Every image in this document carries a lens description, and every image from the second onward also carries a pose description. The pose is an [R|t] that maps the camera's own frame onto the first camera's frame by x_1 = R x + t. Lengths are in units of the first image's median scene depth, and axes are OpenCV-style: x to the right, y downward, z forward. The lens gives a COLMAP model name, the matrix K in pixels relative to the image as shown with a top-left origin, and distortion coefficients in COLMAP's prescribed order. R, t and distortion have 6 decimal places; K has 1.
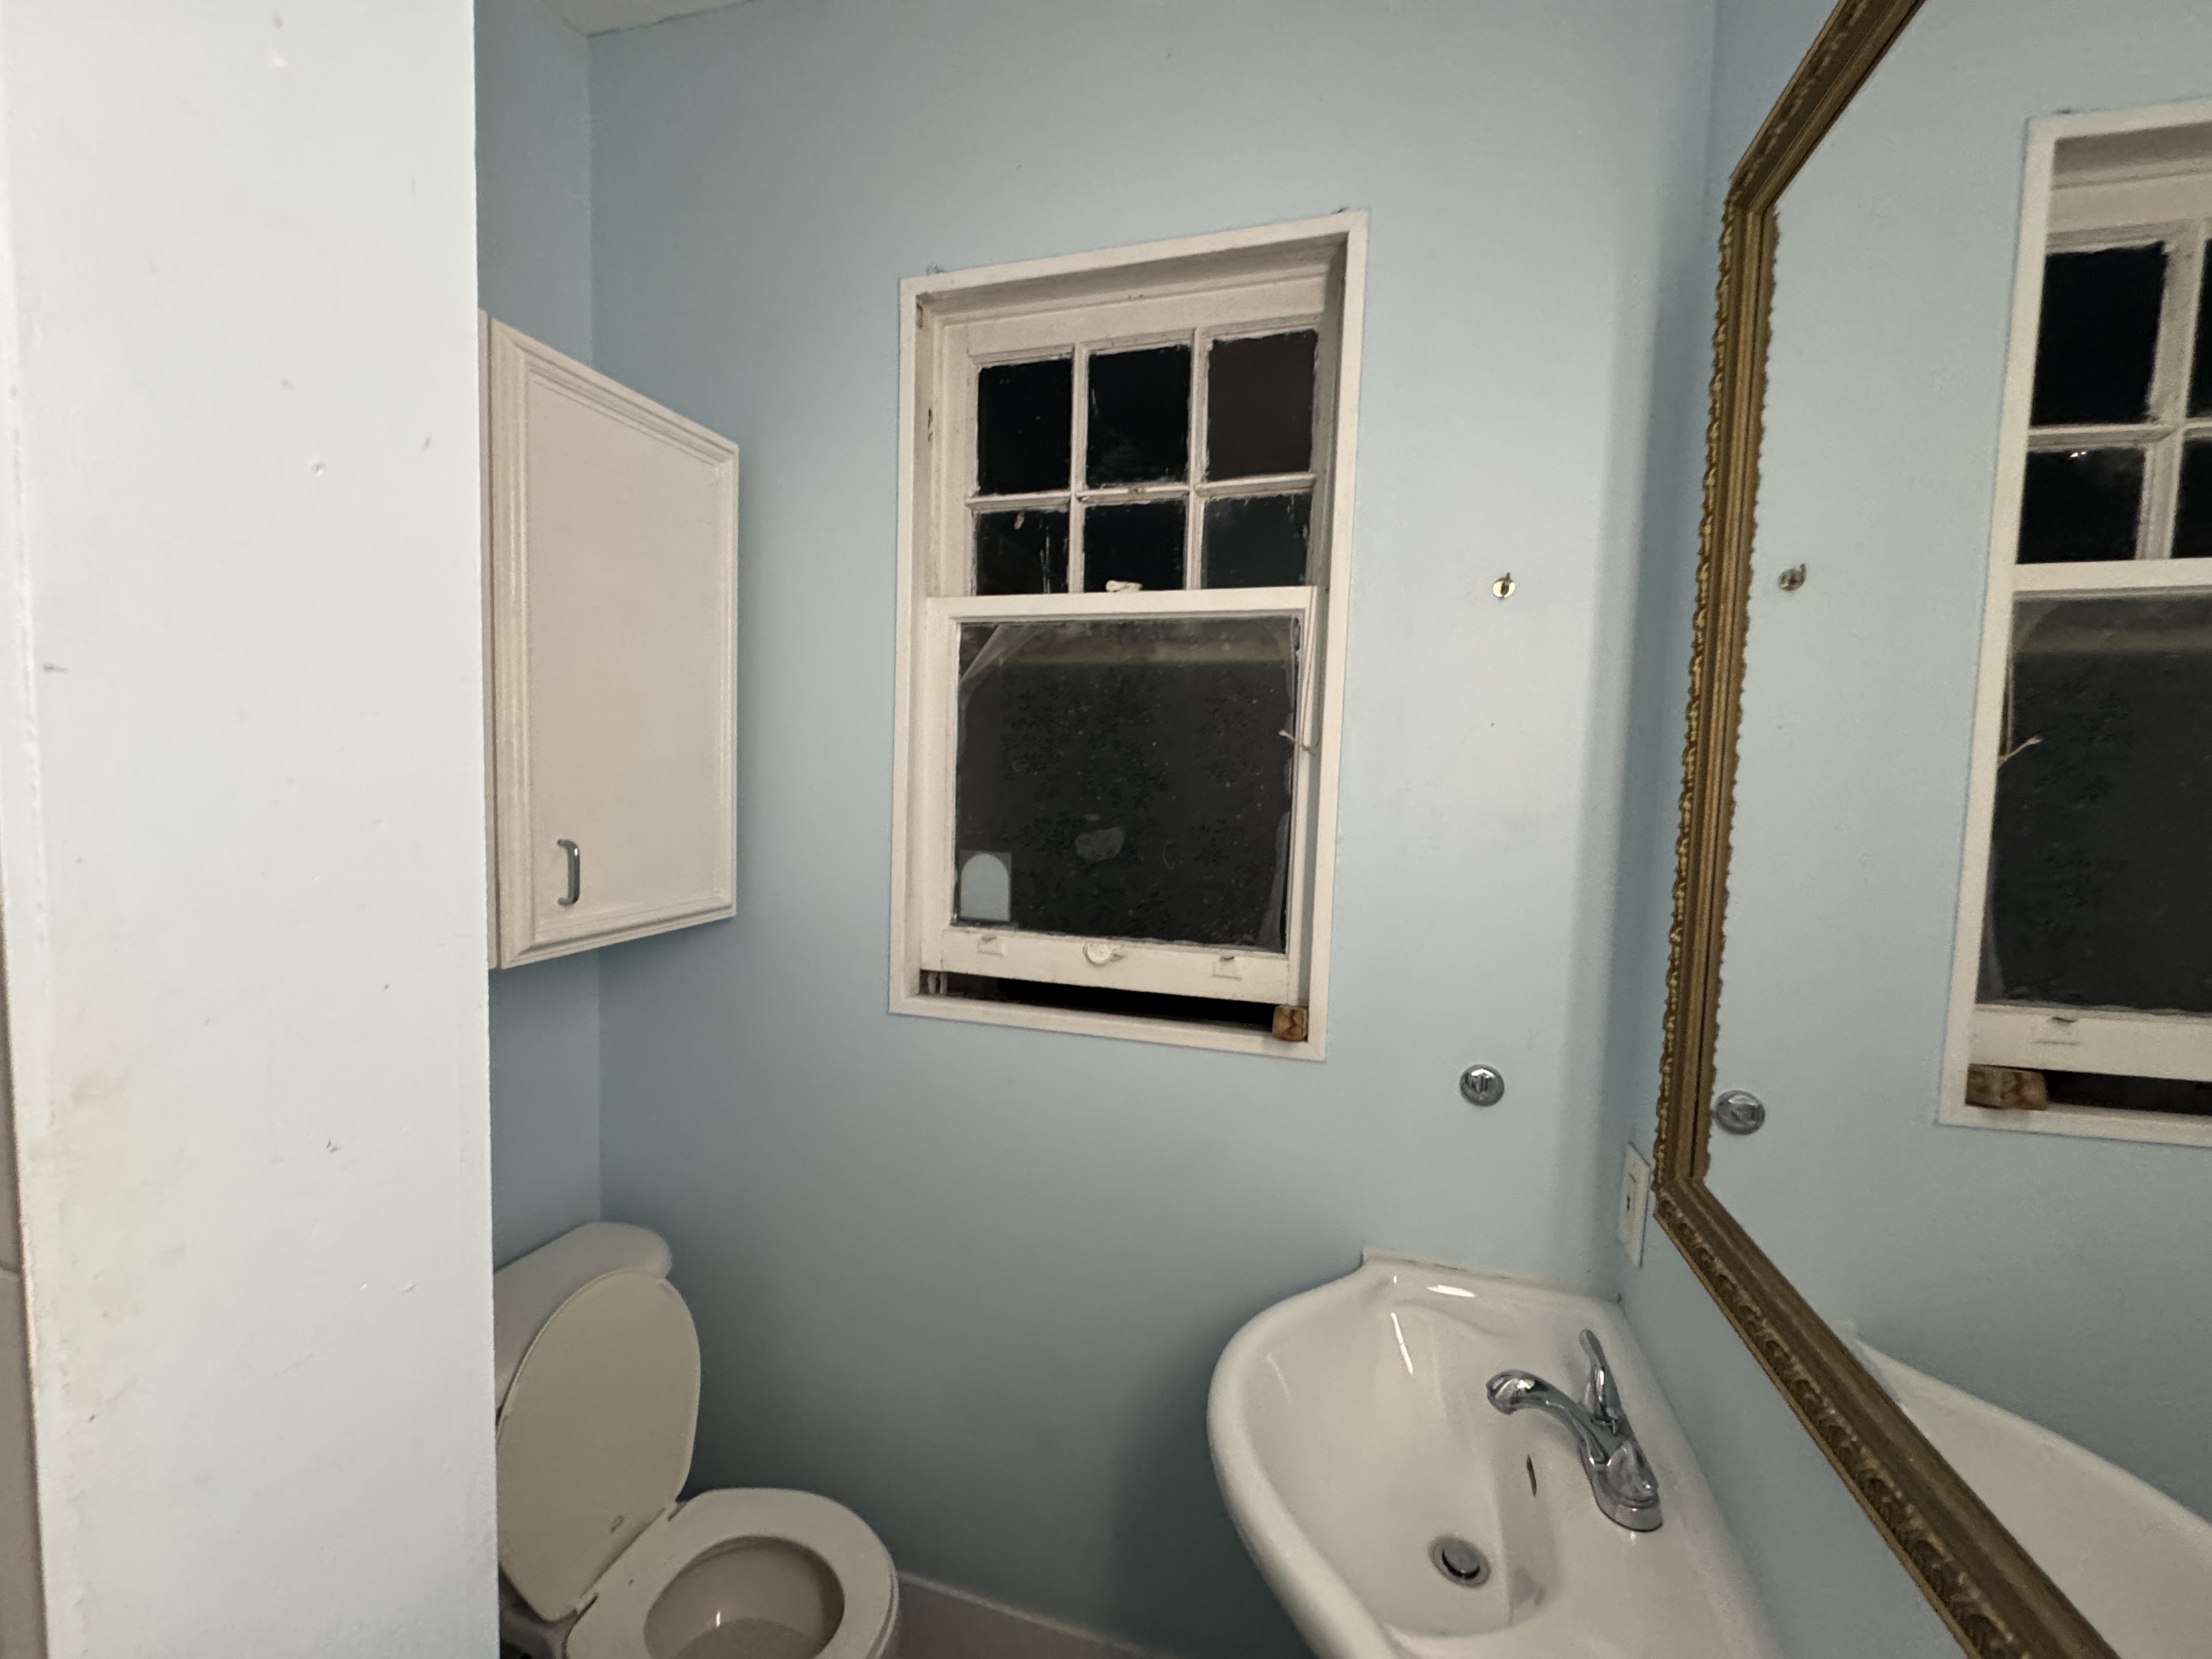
lens RADIAL K [[882.7, 0, 1106.0], [0, 882.7, 829.5], [0, 0, 1]] dist [-0.000959, -0.000141]
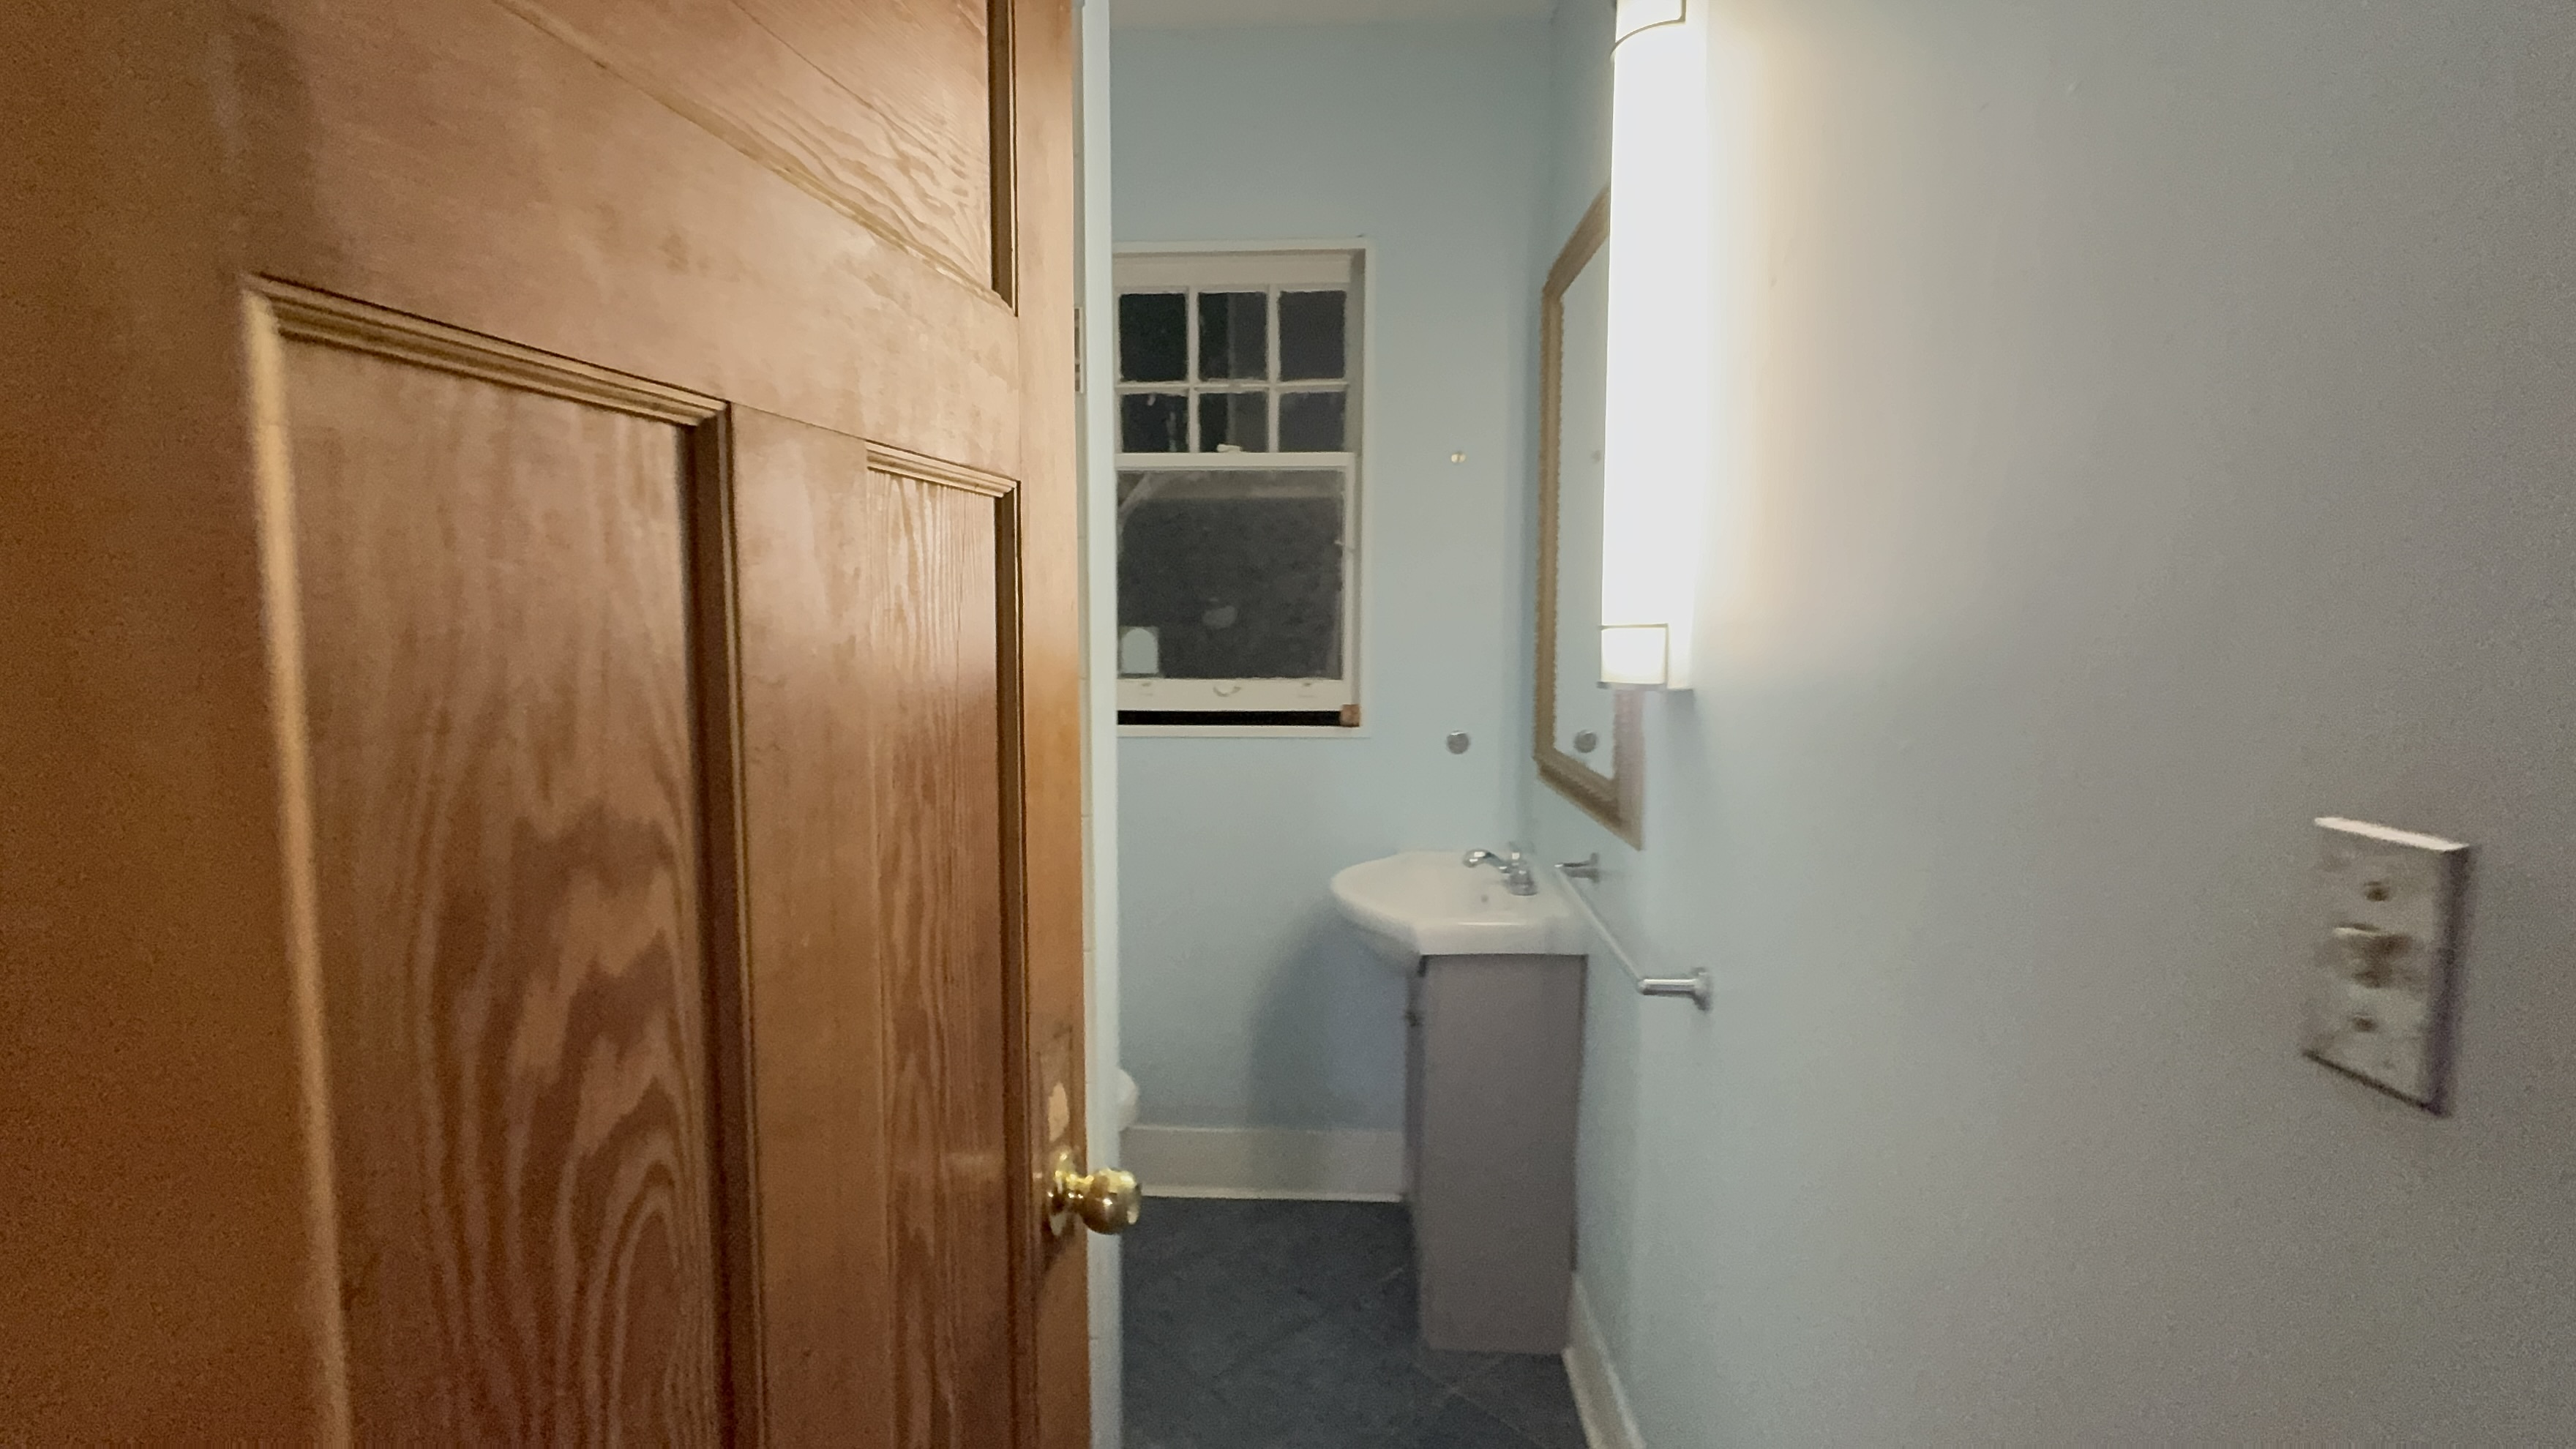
lens RADIAL K [[1179.5, 0, 1288.0], [0, 1179.5, 724.5], [0, 0, 1]] dist [-0.001780, 0.000204]
pose [[0.966353, -0.048978, 0.252513, -0.419043], [0.043775, 0.998698, 0.026185, 0.153856], [-0.253467, -0.014250, 0.967239, -1.006595]]
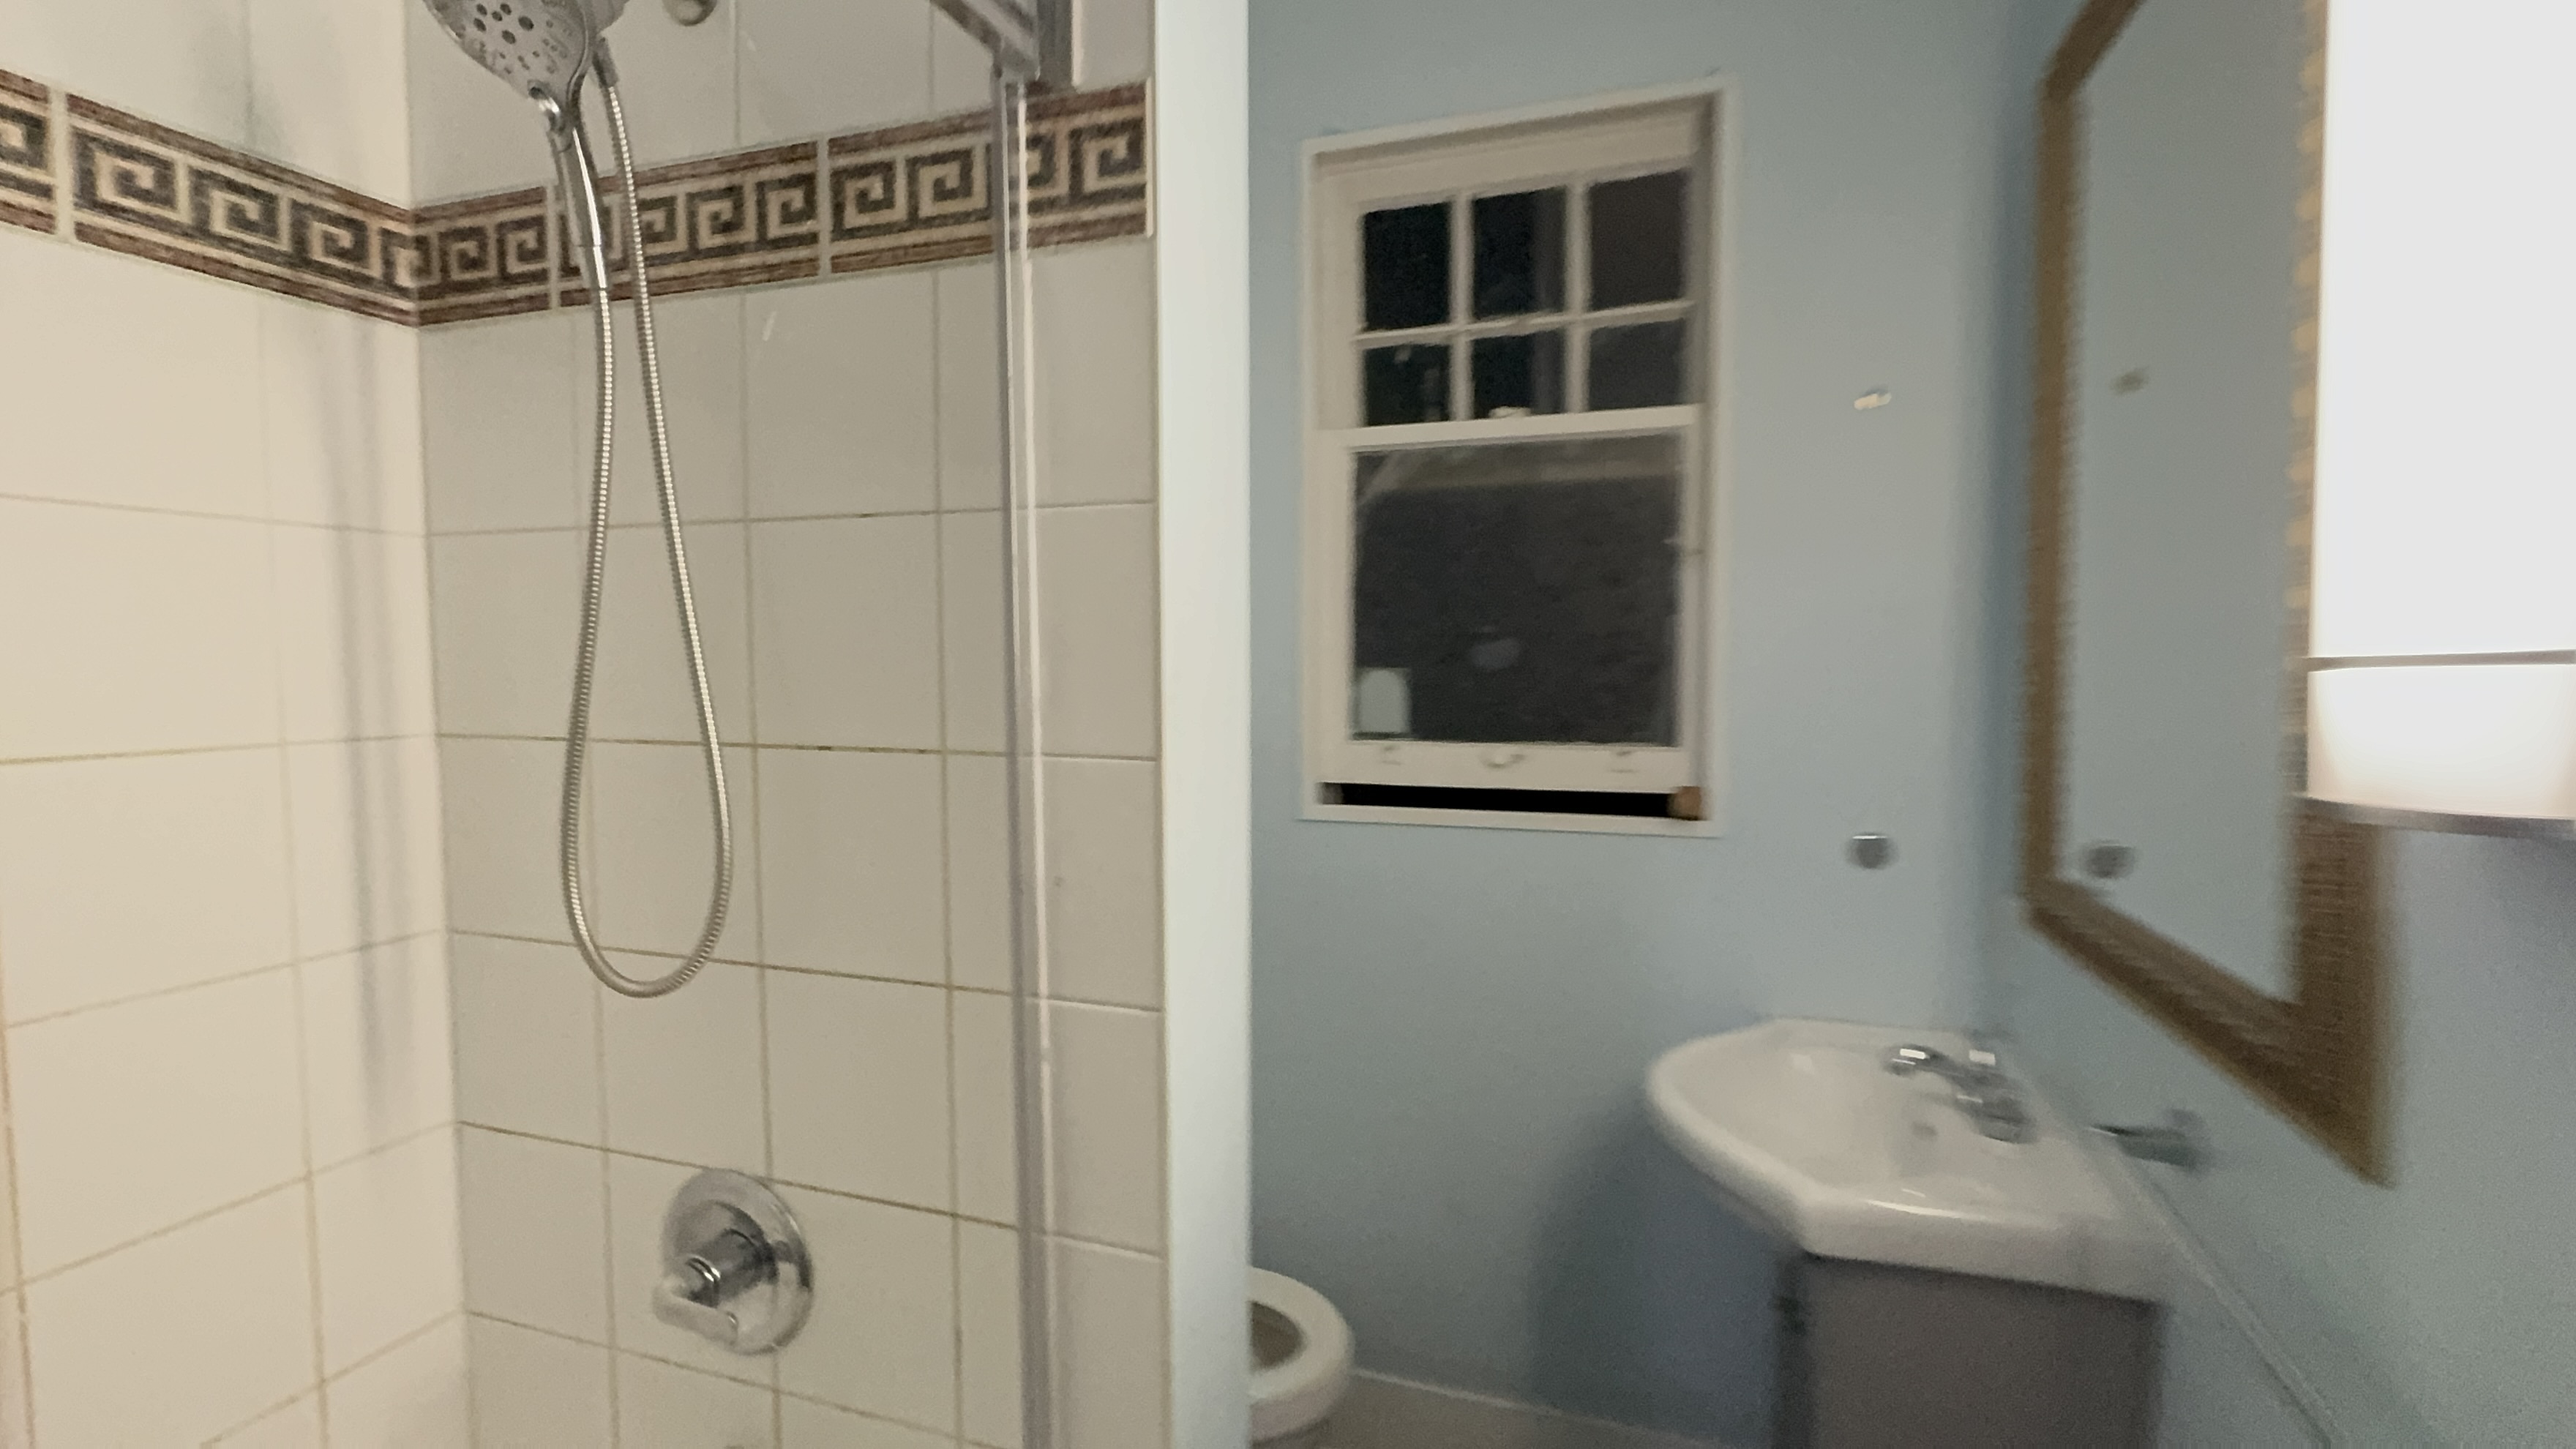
lens RADIAL K [[1179.5, 0, 1288.0], [0, 1179.5, 724.5], [0, 0, 1]] dist [-0.001780, 0.000204]
pose [[0.998940, -0.030139, -0.034795, -0.209872], [0.029500, 0.999389, -0.018759, 0.121184], [0.035340, 0.017713, 0.999218, -0.429197]]
